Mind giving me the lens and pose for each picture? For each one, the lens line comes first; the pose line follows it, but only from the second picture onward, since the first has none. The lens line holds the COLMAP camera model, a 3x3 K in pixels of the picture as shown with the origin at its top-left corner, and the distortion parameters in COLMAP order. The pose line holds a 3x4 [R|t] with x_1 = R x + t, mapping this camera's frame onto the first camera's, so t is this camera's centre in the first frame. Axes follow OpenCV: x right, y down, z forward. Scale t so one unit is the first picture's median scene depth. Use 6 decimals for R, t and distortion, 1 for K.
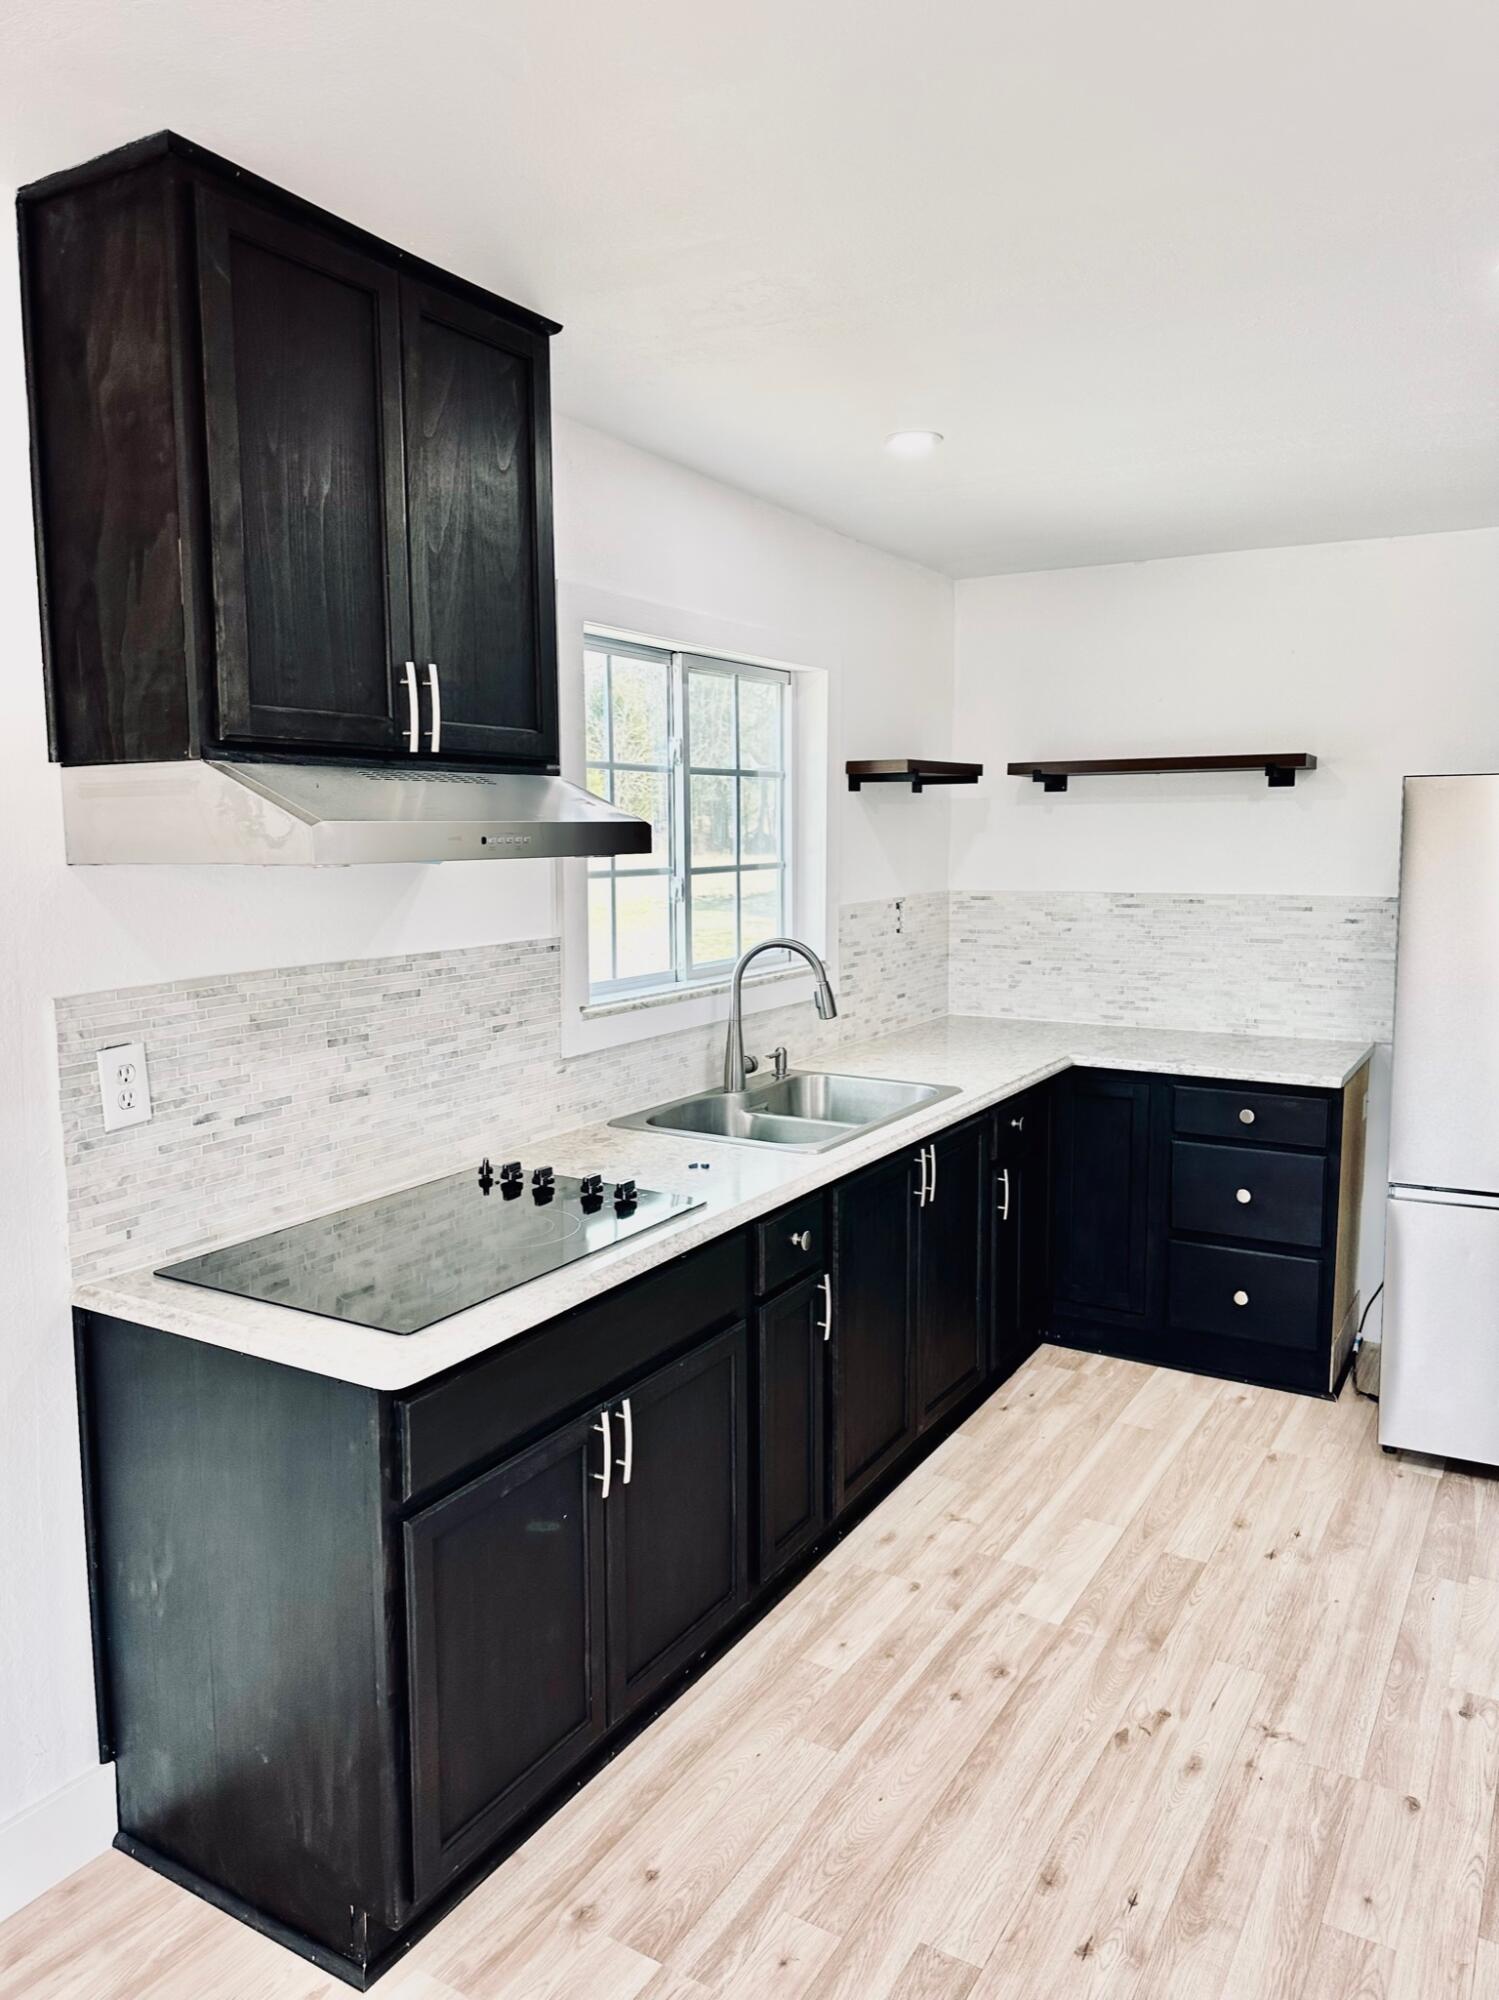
lens RADIAL K [[1403.1, 0, 750.0], [0, 1403.1, 984.5], [0, 0, 1]] dist [0.136944, -0.174527]
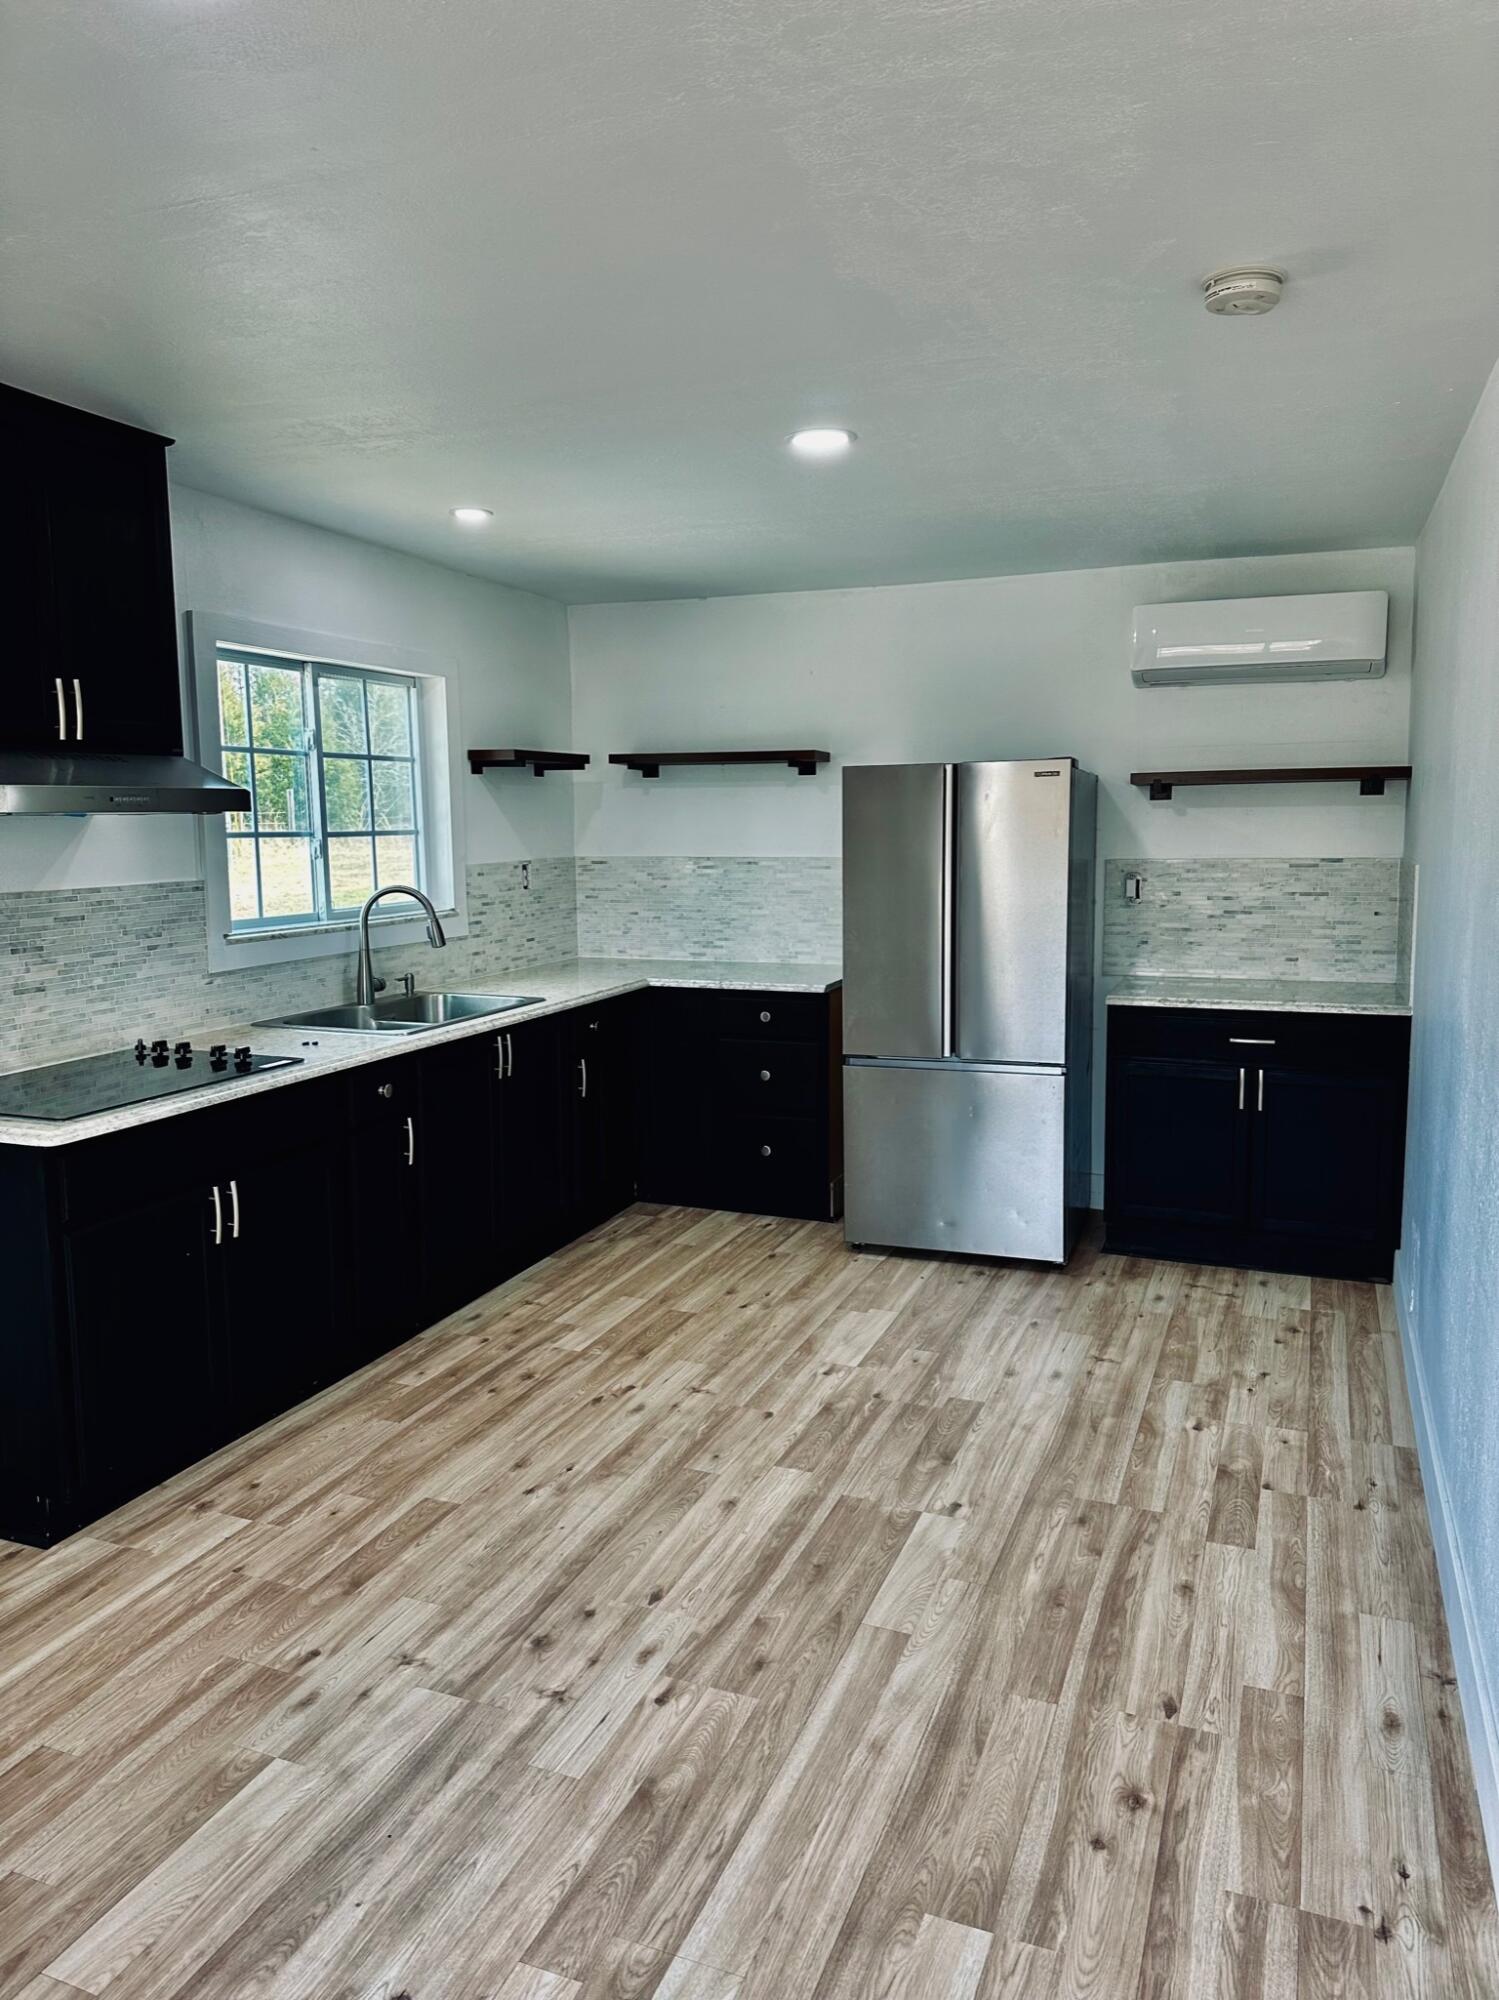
lens RADIAL K [[1391.5, 0, 749.5], [0, 1391.5, 1000.0], [0, 0, 1]] dist [0.231884, -0.472439]
pose [[0.987455, -0.023722, 0.156109, 0.151992], [0.020914, 0.999589, 0.019607, 0.060283], [-0.156510, -0.016096, 0.987545, -0.382976]]
